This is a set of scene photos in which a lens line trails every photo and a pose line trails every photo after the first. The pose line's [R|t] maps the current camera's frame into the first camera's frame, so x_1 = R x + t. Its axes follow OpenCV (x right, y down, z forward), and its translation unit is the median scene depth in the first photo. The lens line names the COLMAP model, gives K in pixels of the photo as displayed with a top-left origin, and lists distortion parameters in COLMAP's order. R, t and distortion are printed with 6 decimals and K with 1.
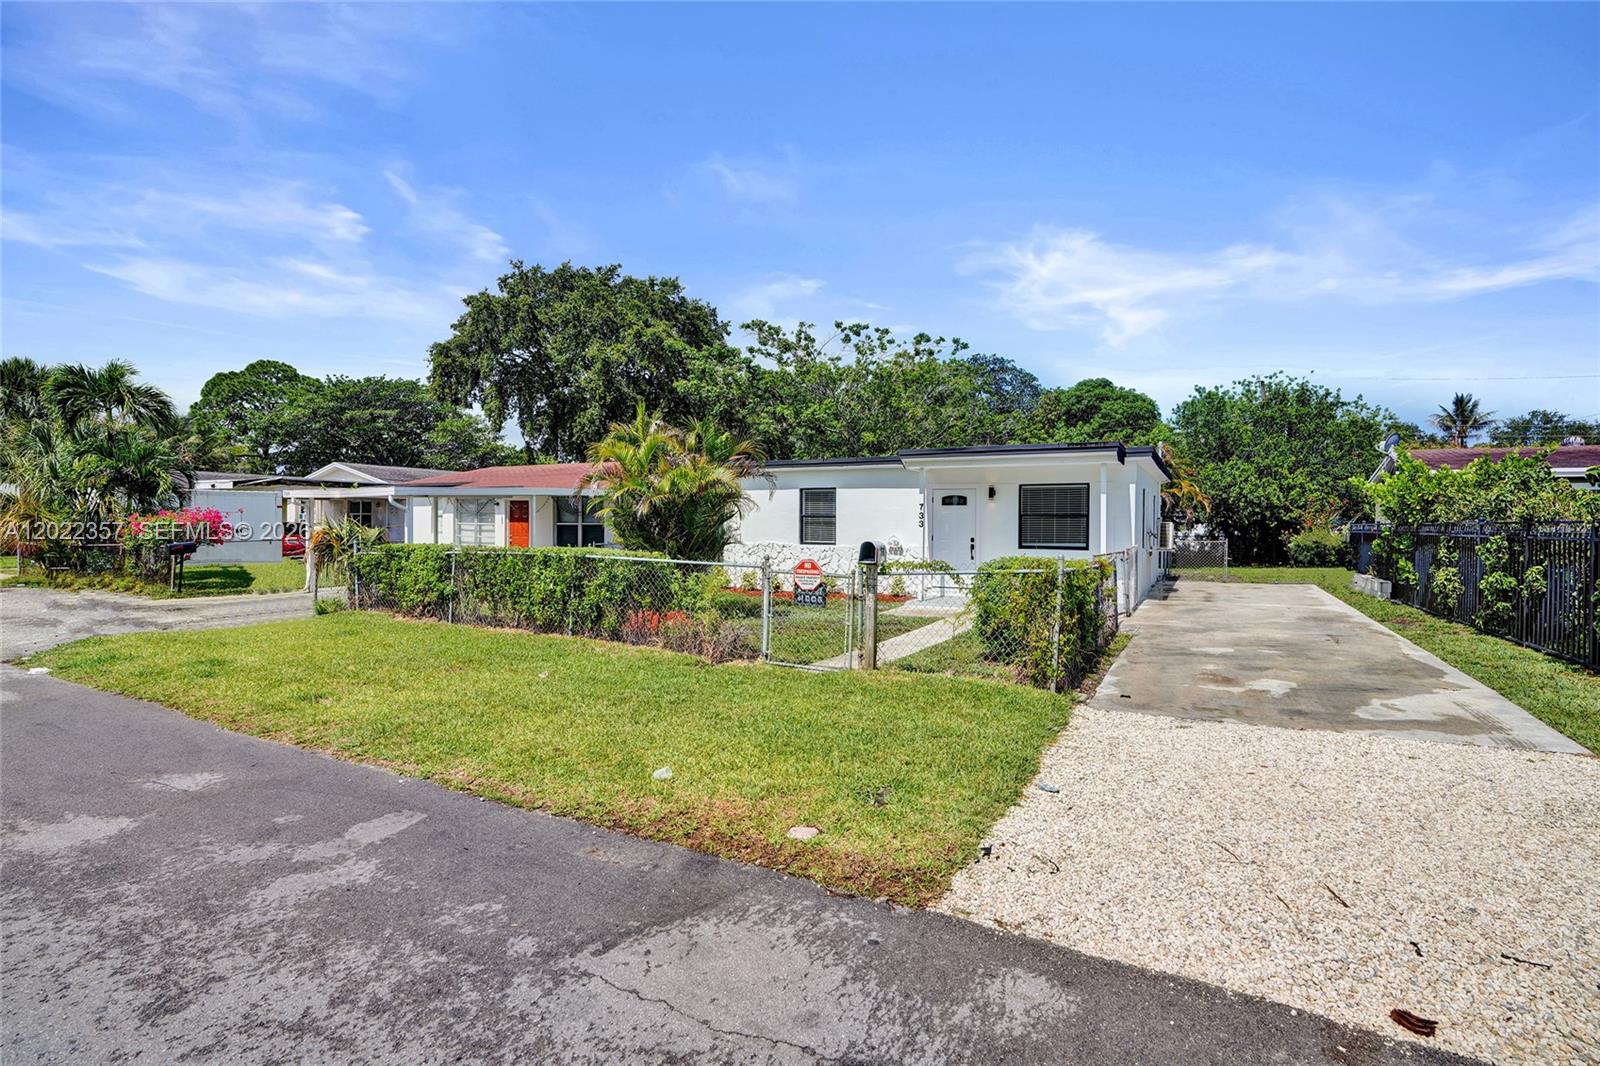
lens RADIAL K [[751.7, 0, 810.3], [0, 751.7, 534.7], [0, 0, 1]] dist [-0.054765, 0.030094]
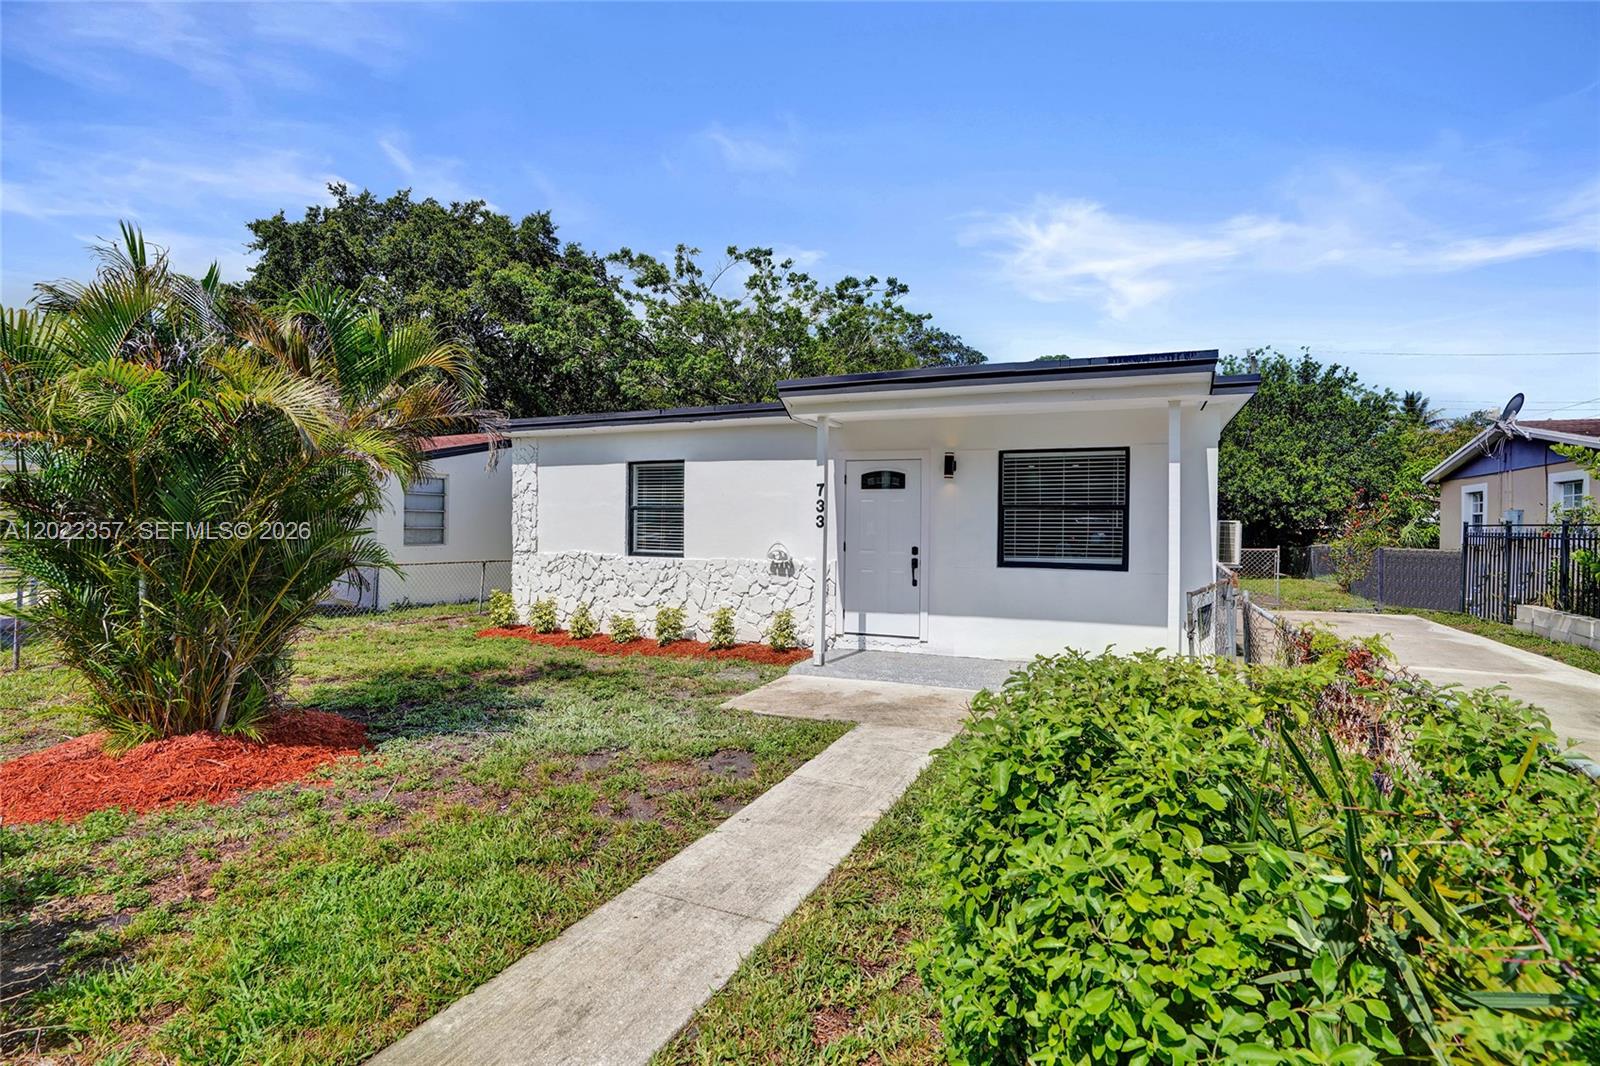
lens RADIAL K [[751.7, 0, 810.3], [0, 751.7, 534.7], [0, 0, 1]] dist [-0.054765, 0.030094]
pose [[0.996844, 0.002490, 0.079341, 0.053031], [-0.002497, 0.999997, -0.000008, -0.002670], [-0.079341, -0.000190, 0.996848, 0.252482]]
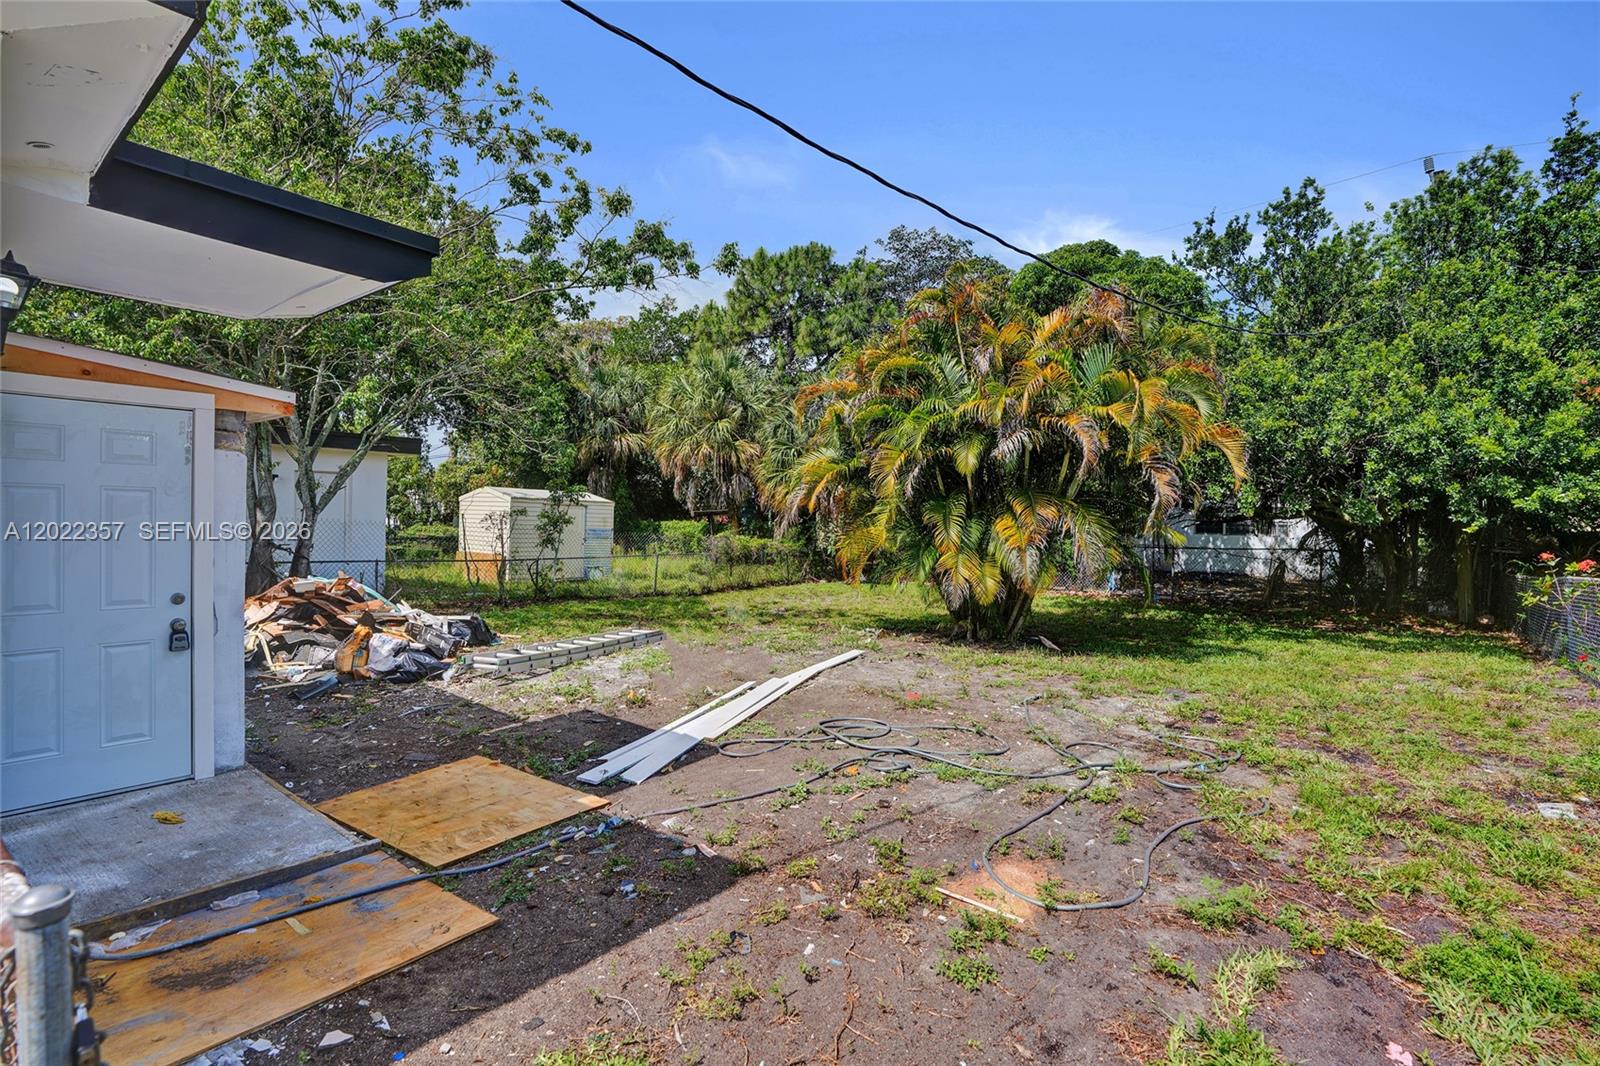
lens RADIAL K [[751.7, 0, 810.3], [0, 751.7, 534.7], [0, 0, 1]] dist [-0.054765, 0.030094]
pose [[0.988988, 0.026436, -0.145617, 0.428910], [-0.025611, 0.999644, 0.007538, -0.005233], [0.145765, -0.003726, 0.989312, 0.708574]]
